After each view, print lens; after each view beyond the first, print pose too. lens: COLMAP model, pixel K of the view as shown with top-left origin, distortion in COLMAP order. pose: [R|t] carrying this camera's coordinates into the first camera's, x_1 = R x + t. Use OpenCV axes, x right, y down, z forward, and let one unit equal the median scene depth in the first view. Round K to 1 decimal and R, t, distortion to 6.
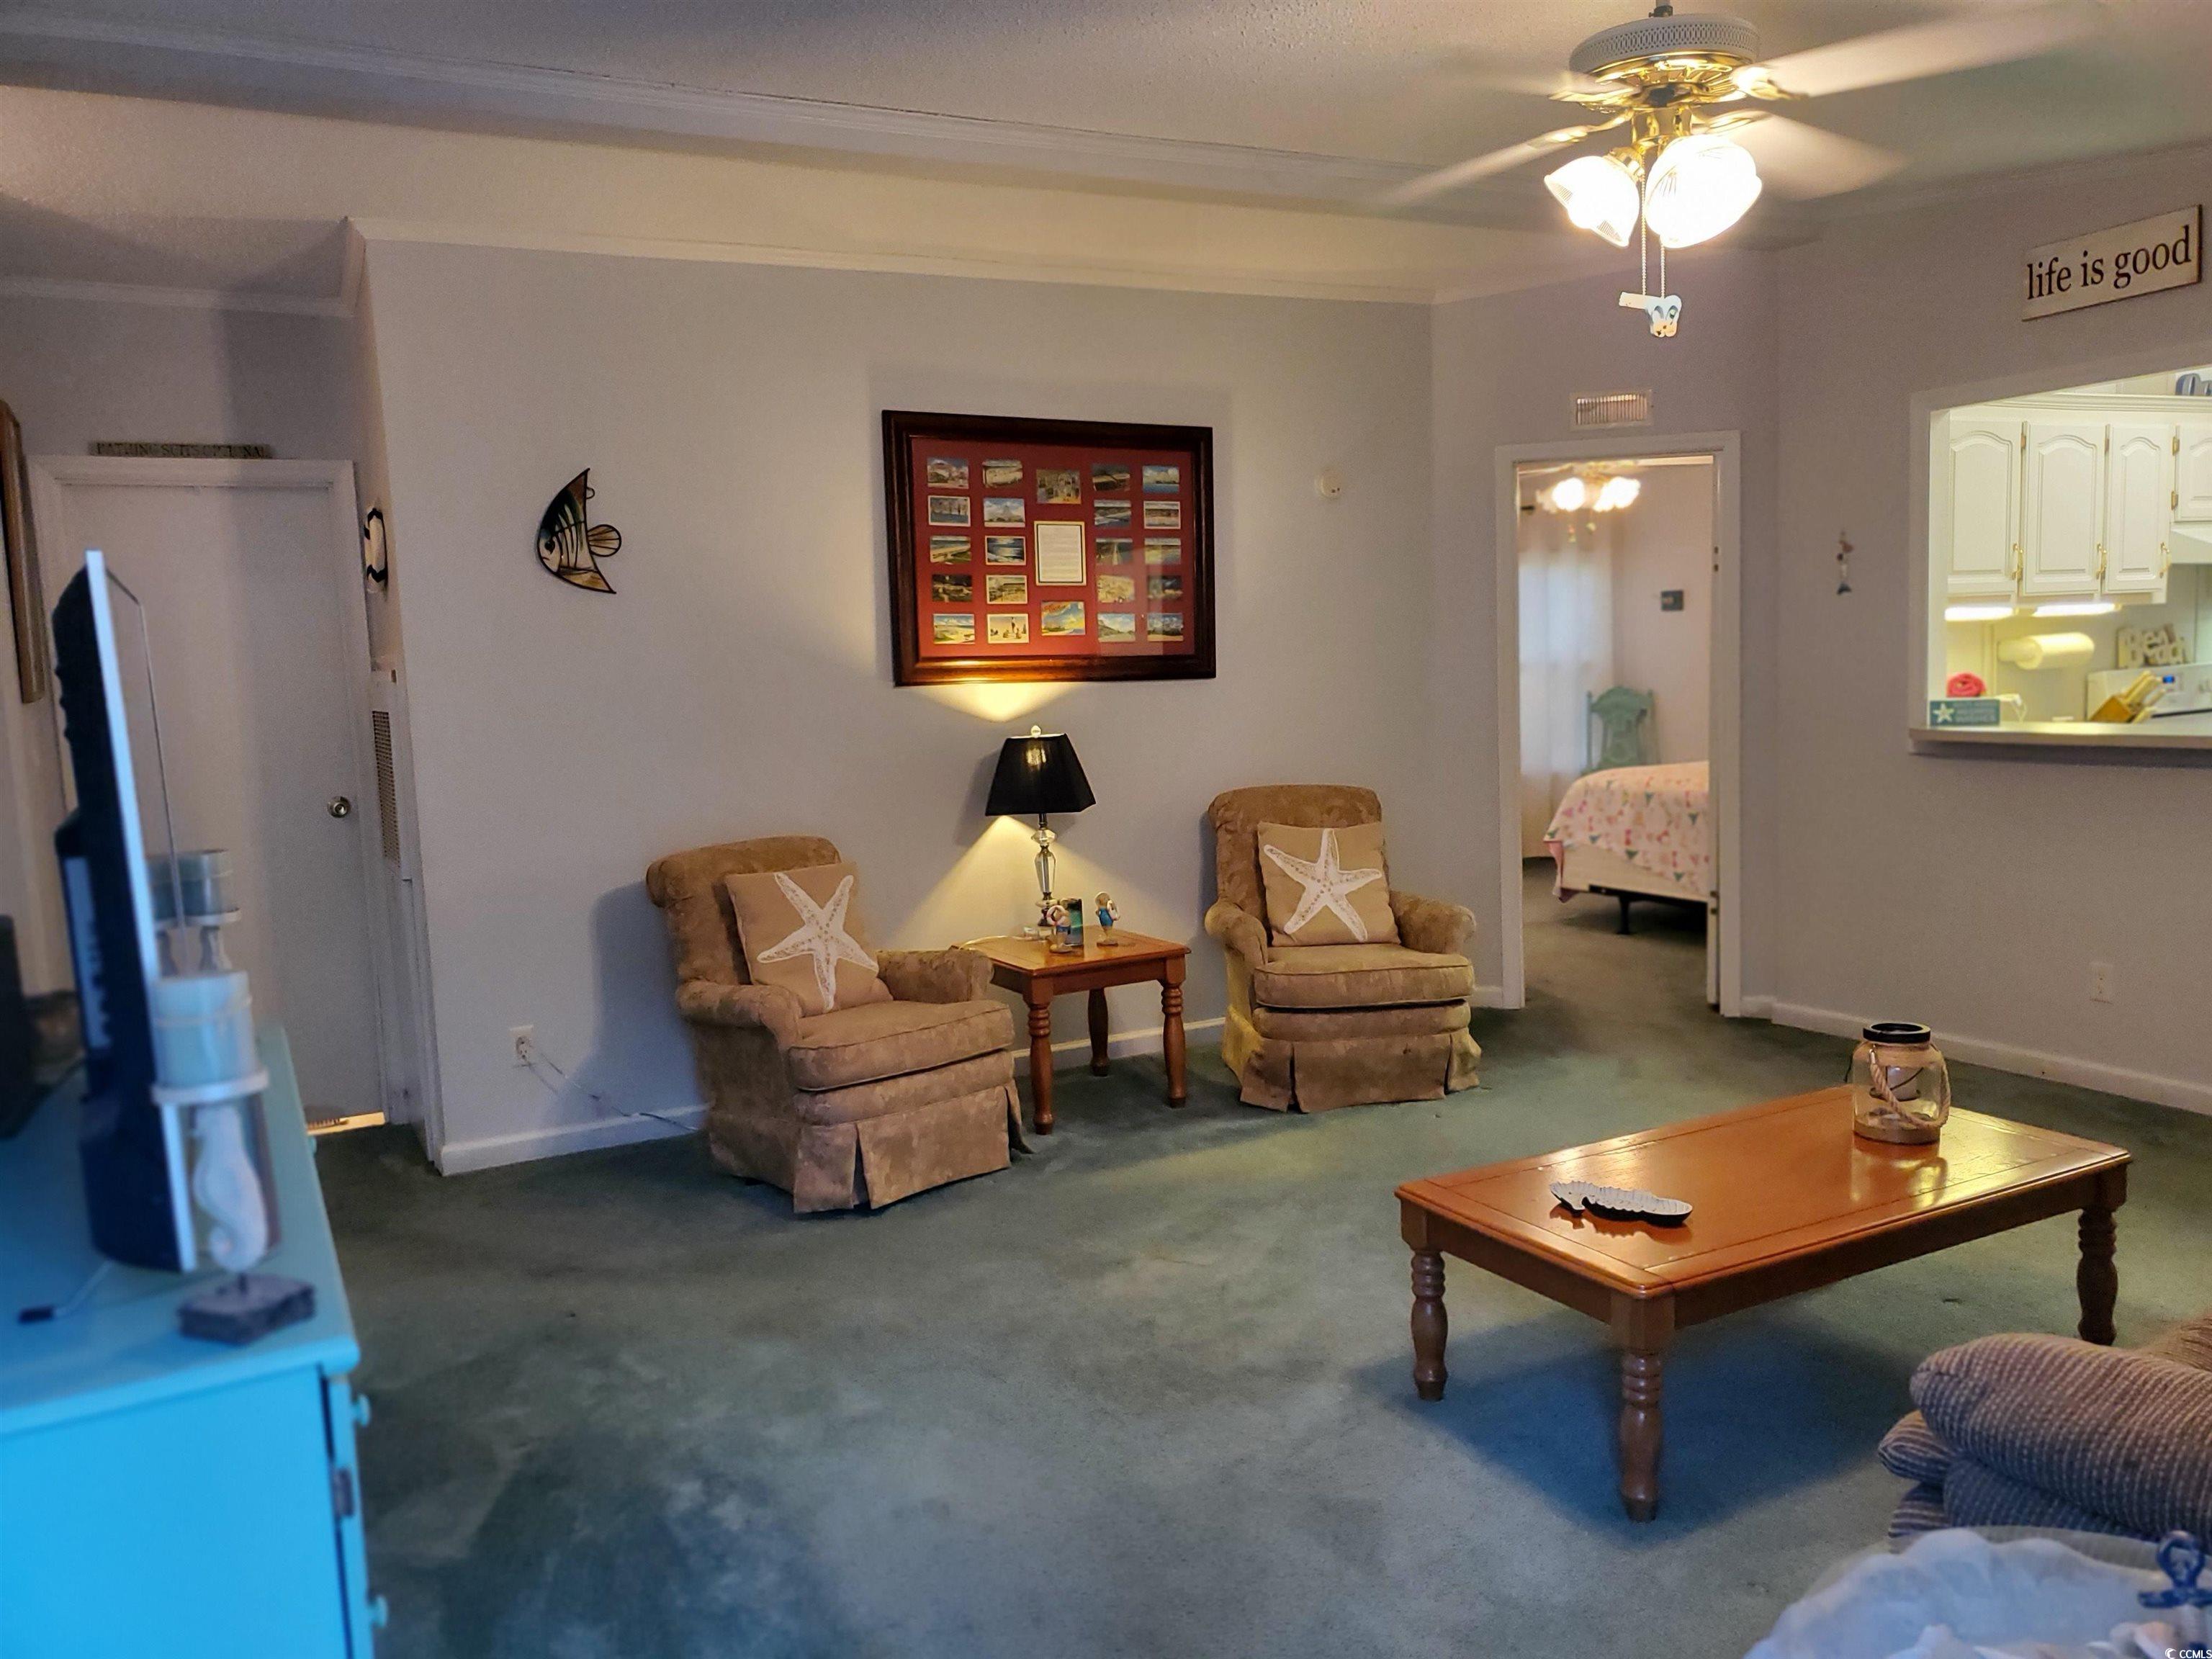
lens RADIAL K [[1724.4, 0, 1100.9], [0, 1724.4, 836.0], [0, 0, 1]] dist [-0.021514, 0.024587]
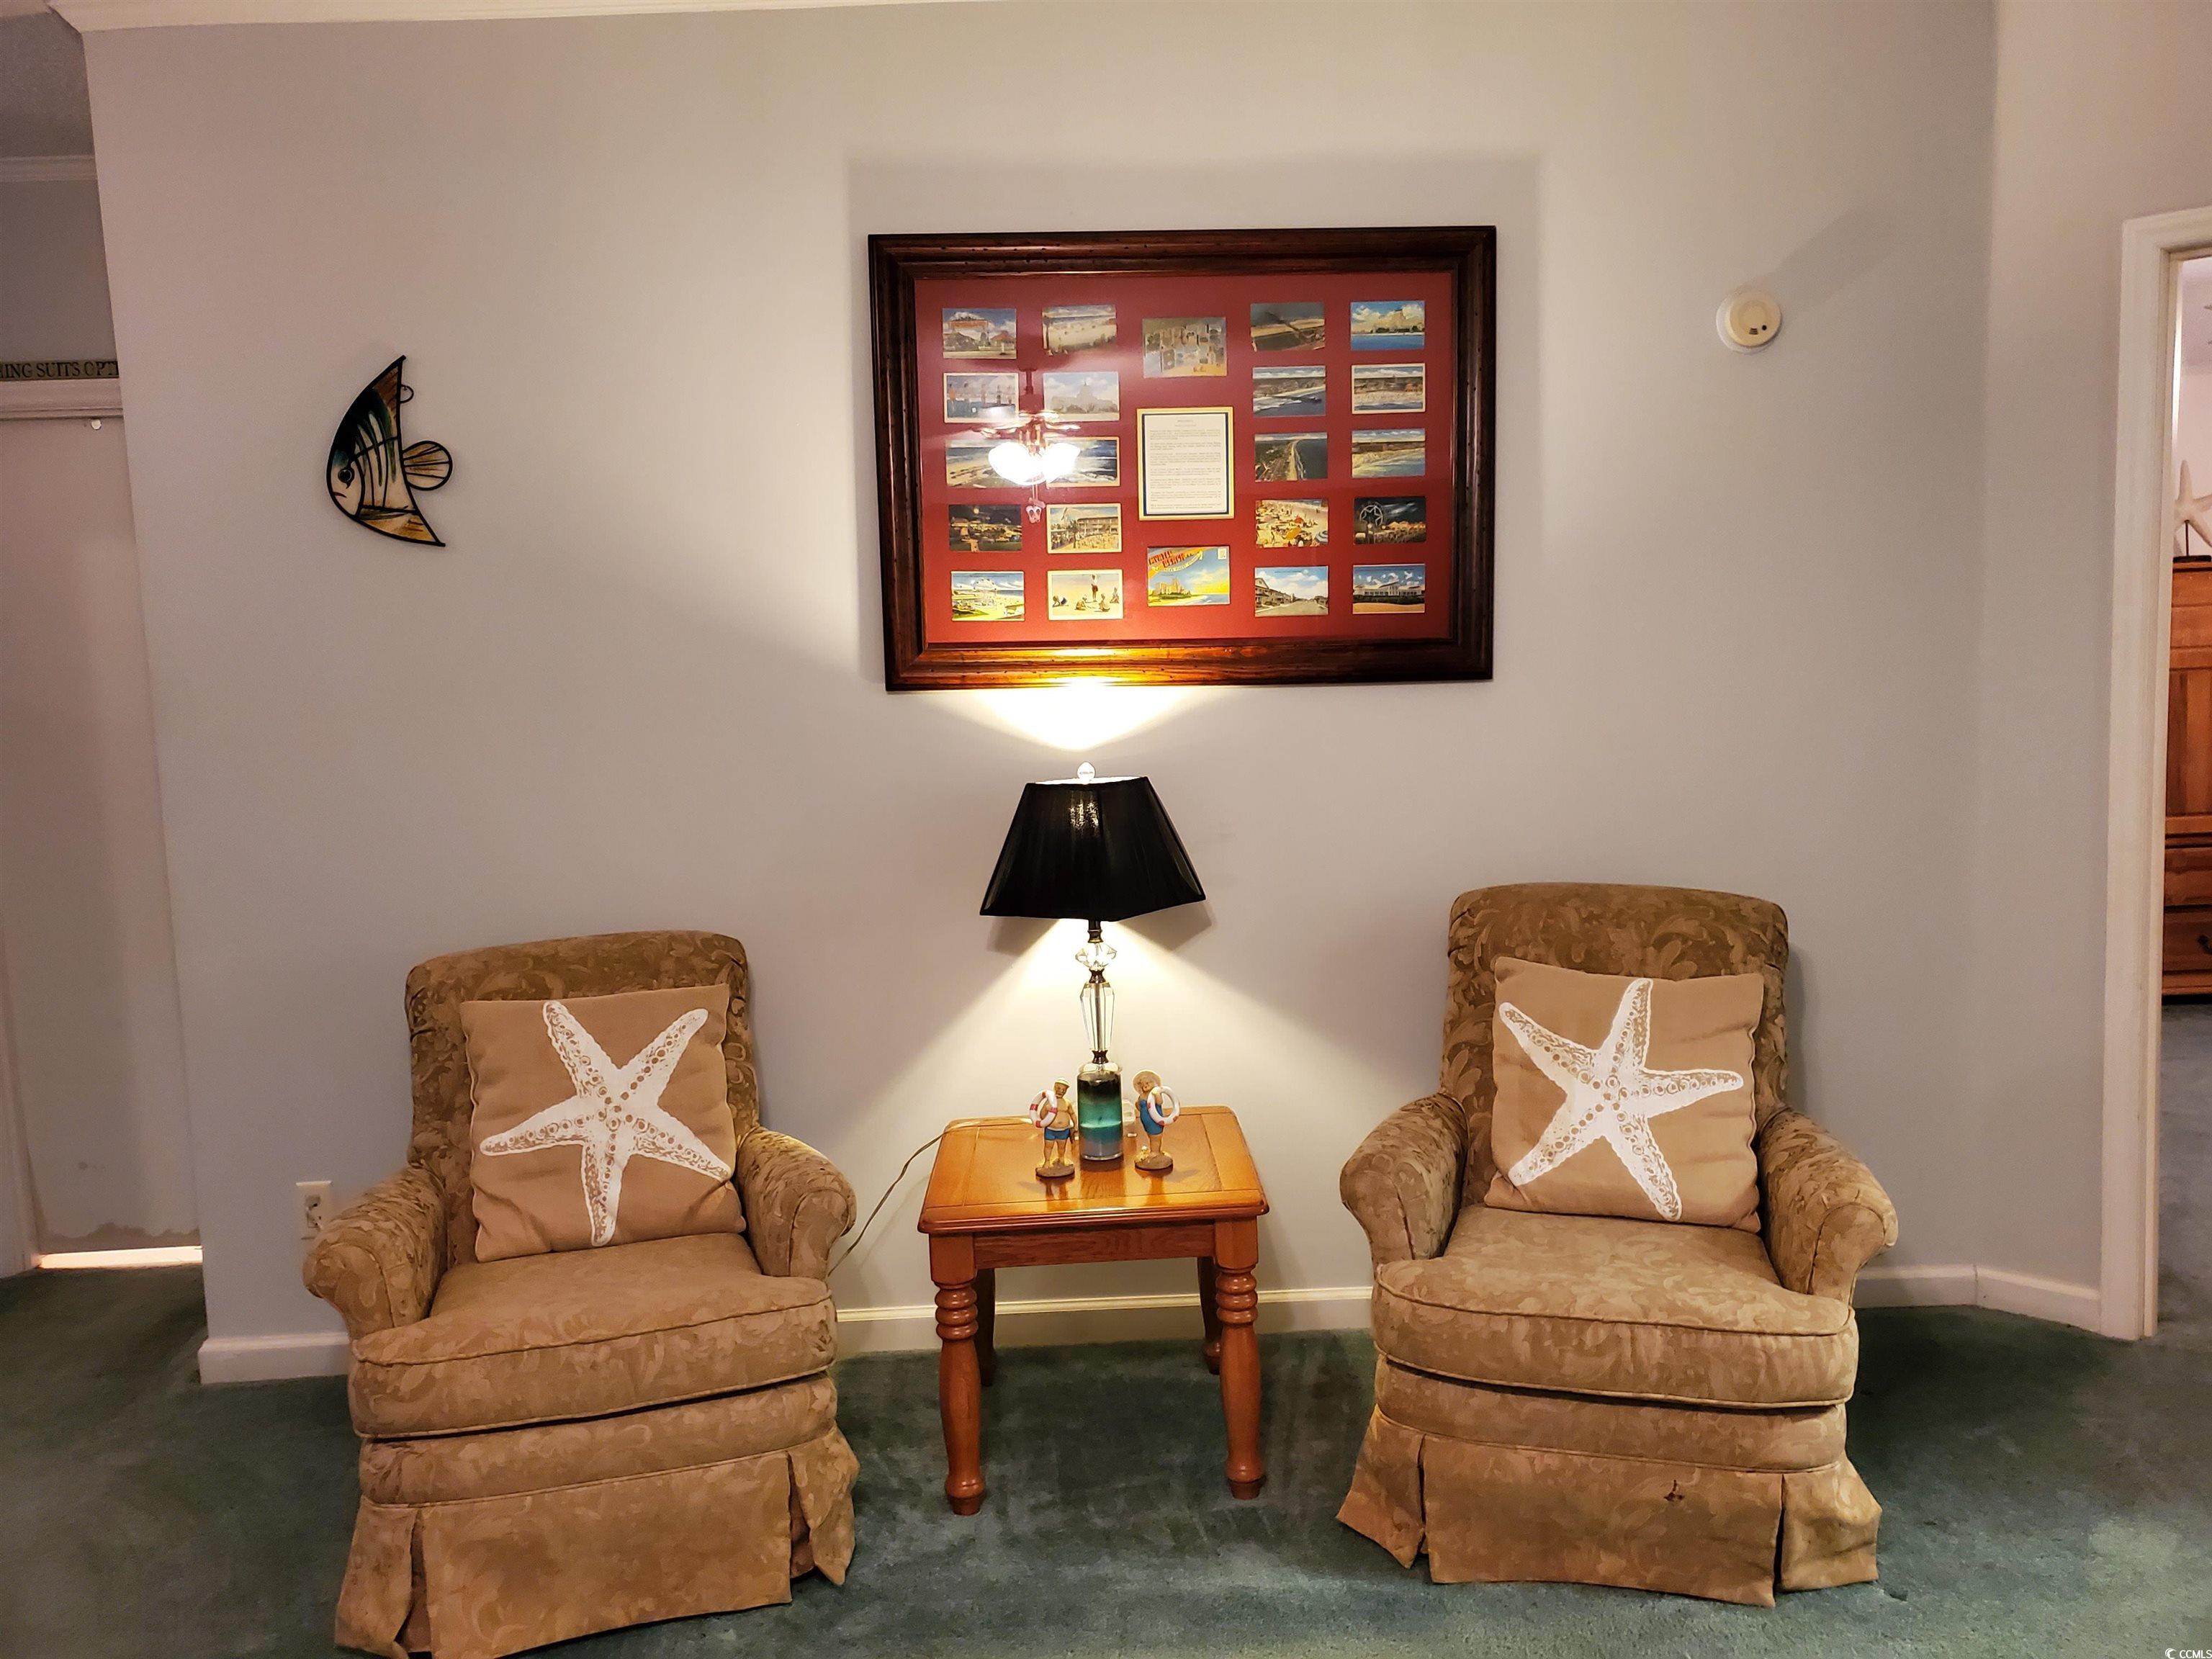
lens RADIAL K [[1724.4, 0, 1123.2], [0, 1724.4, 823.3], [0, 0, 1]] dist [-0.021514, 0.024587]
pose [[0.892959, 0.052408, -0.447076, 0.231270], [-0.046747, 0.998626, 0.023693, -0.058415], [0.447703, -0.000257, 0.894182, 0.493254]]
